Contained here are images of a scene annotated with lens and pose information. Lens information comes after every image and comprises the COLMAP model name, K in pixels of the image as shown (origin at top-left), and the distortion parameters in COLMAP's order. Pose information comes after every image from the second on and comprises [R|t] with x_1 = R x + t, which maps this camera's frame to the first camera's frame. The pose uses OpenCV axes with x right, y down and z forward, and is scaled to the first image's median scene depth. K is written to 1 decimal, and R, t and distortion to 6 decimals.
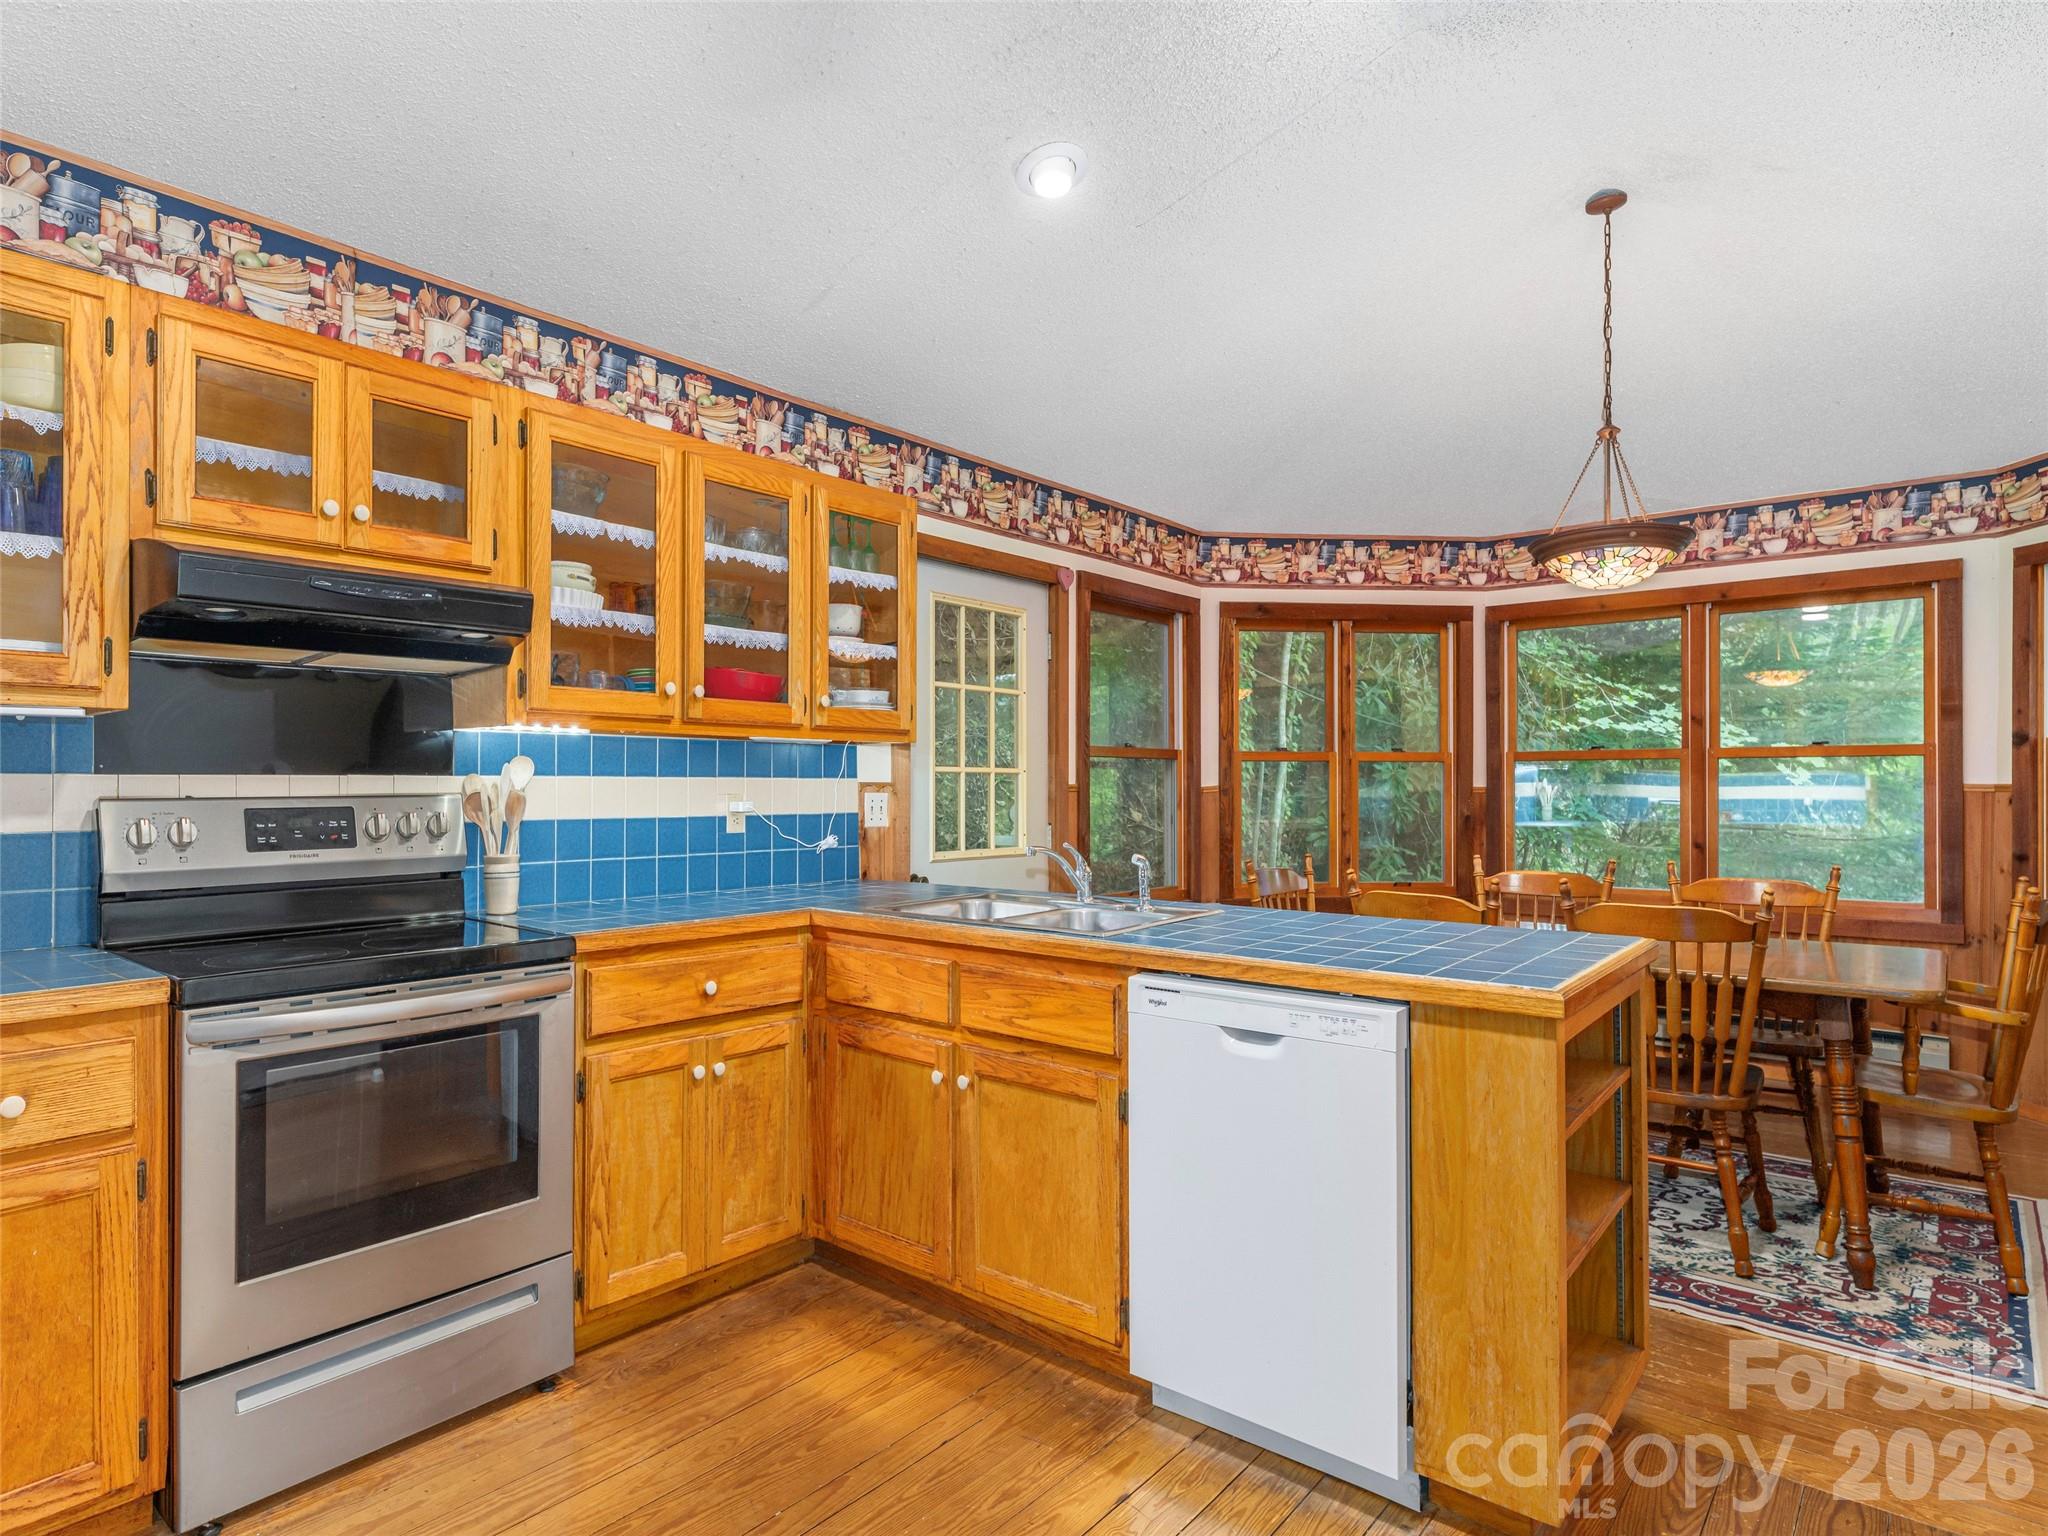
lens RADIAL K [[1119.1, 0, 1023.6], [0, 1119.1, 778.6], [0, 0, 1]] dist [-0.001216, 0.000849]
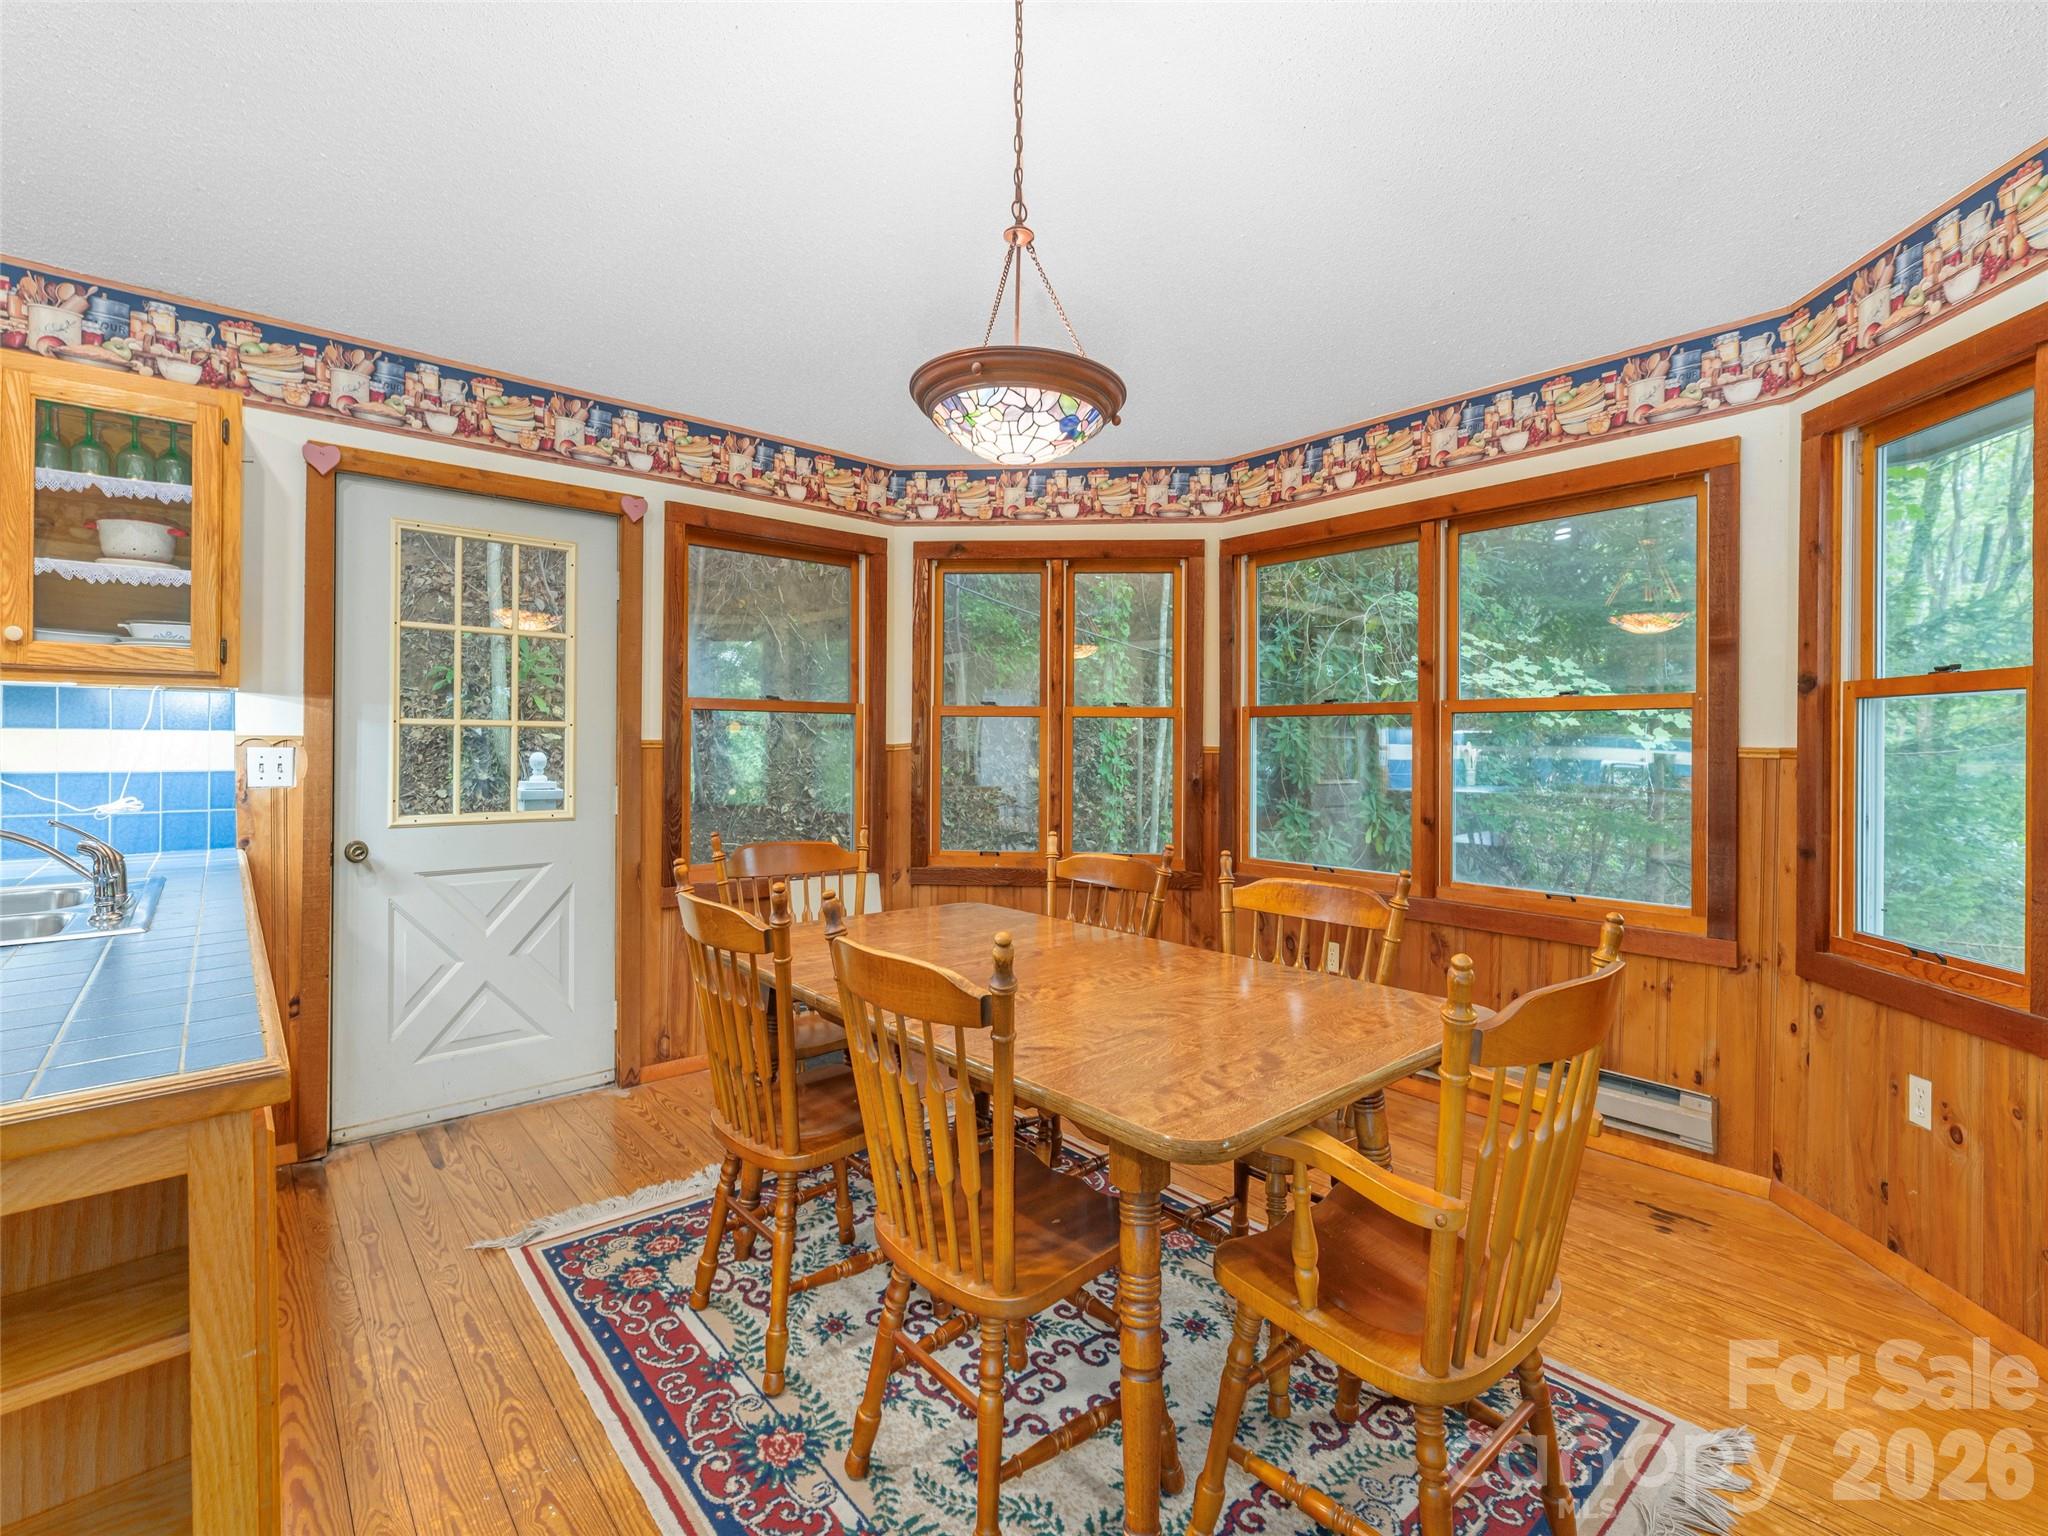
lens RADIAL K [[926.8, 0, 1019.2], [0, 926.8, 738.5], [0, 0, 1]] dist [-0.000290, 0.000180]
pose [[0.987321, 0.006575, -0.158600, 0.526177], [-0.006294, 0.999978, 0.002276, 0.000718], [0.158611, -0.001249, 0.987340, 0.368475]]
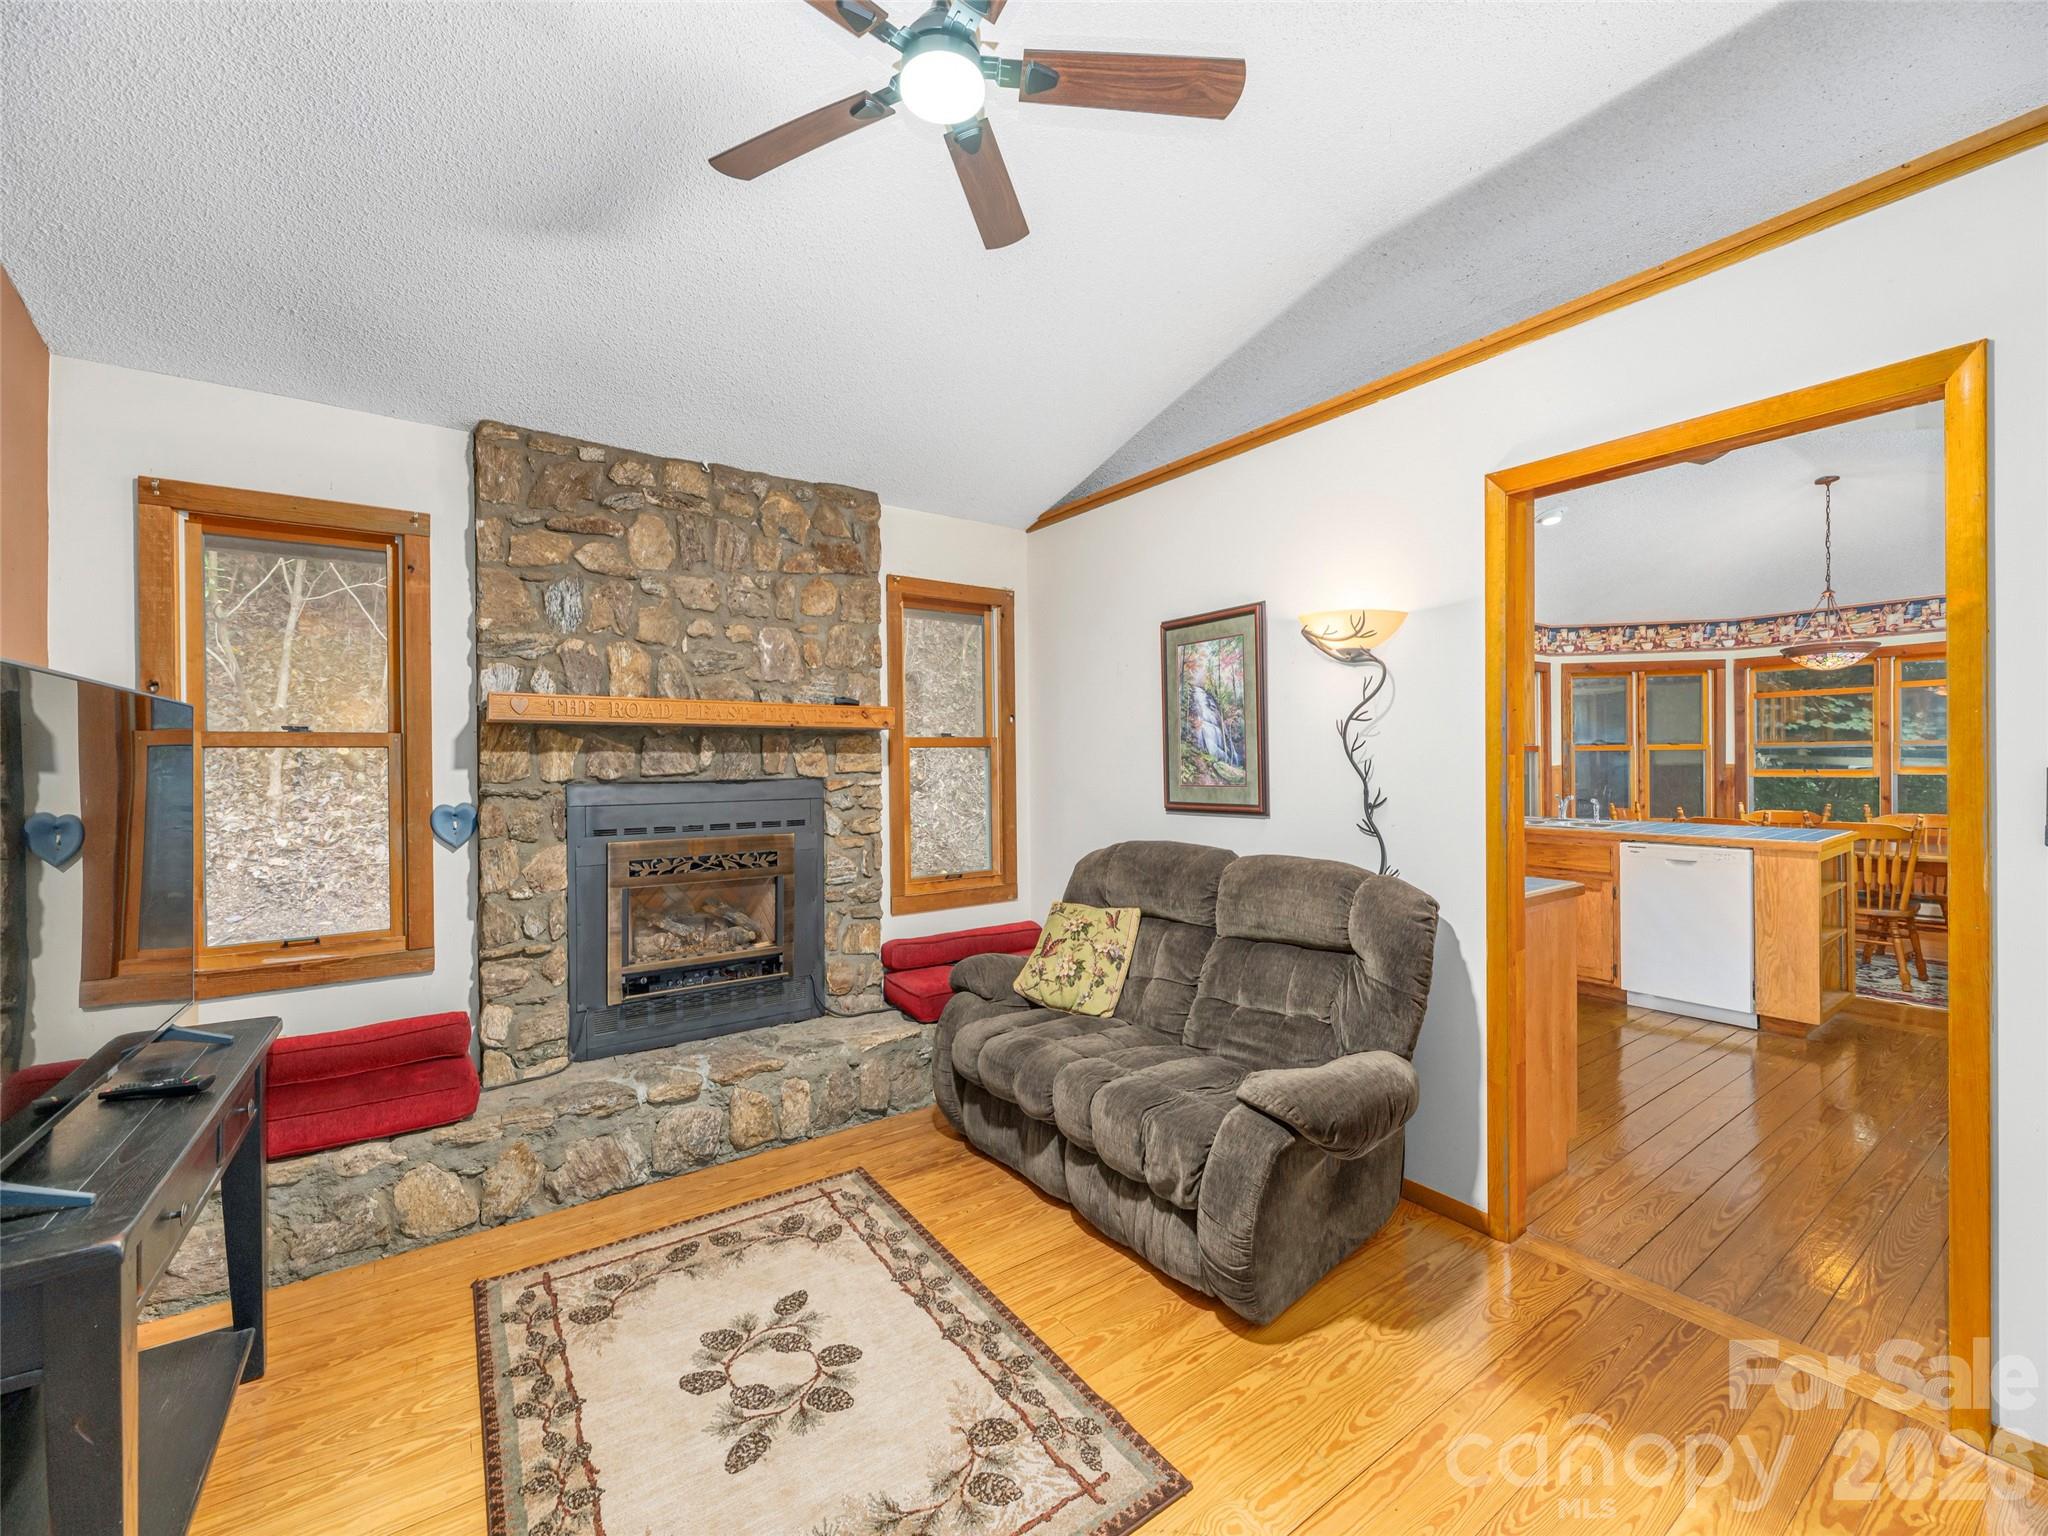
lens RADIAL K [[835.8, 0, 1014.0], [0, 835.8, 763.1], [0, 0, 1]] dist [-0.001437, 0.000139]
pose [[0.963223, -0.009853, -0.268523, -0.444687], [0.014179, 0.999799, 0.014176, -0.038182], [0.268329, -0.017462, 0.963169, -0.770978]]
